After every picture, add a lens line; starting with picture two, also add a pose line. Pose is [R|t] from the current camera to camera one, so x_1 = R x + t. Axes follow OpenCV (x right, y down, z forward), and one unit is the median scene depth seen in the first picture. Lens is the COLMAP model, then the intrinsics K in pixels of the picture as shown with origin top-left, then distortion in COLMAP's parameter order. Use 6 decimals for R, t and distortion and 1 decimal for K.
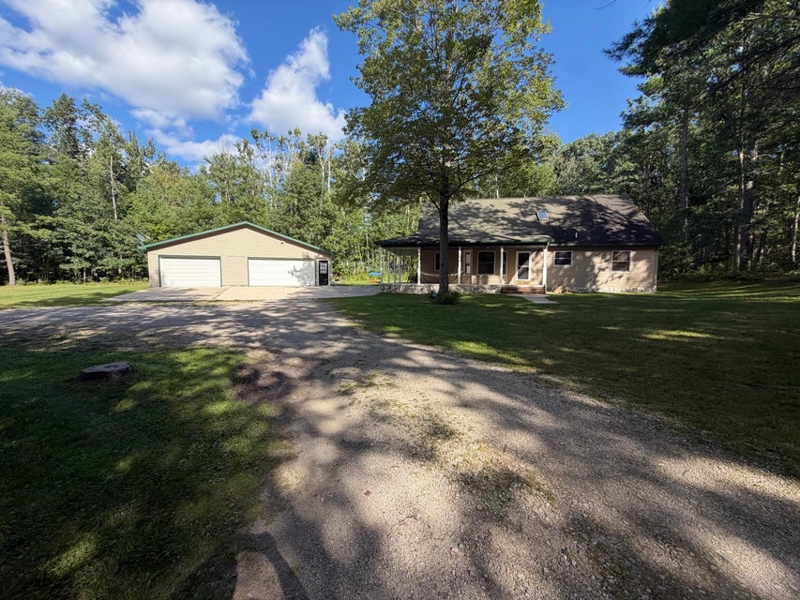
lens RADIAL K [[320.0, 0, 401.5], [0, 320.0, 298.6], [0, 0, 1]] dist [0.001863, -0.000591]
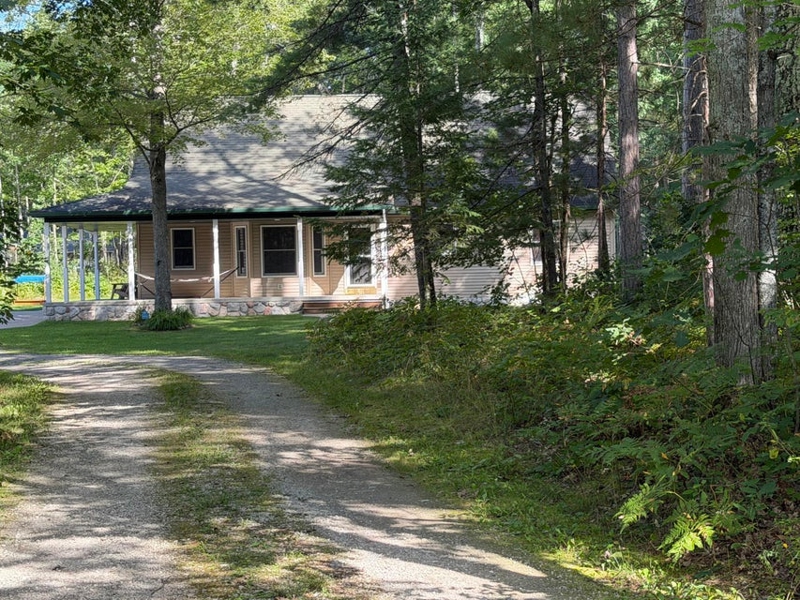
lens RADIAL K [[1486.3, 0, 399.3], [0, 1486.3, 300.5], [0, 0, 1]] dist [0.106401, 0.000000]
pose [[0.985659, -0.025987, 0.166738, 0.074774], [0.035298, 0.997964, -0.053124, 0.082119], [-0.165018, 0.058247, 0.984569, -1.164302]]
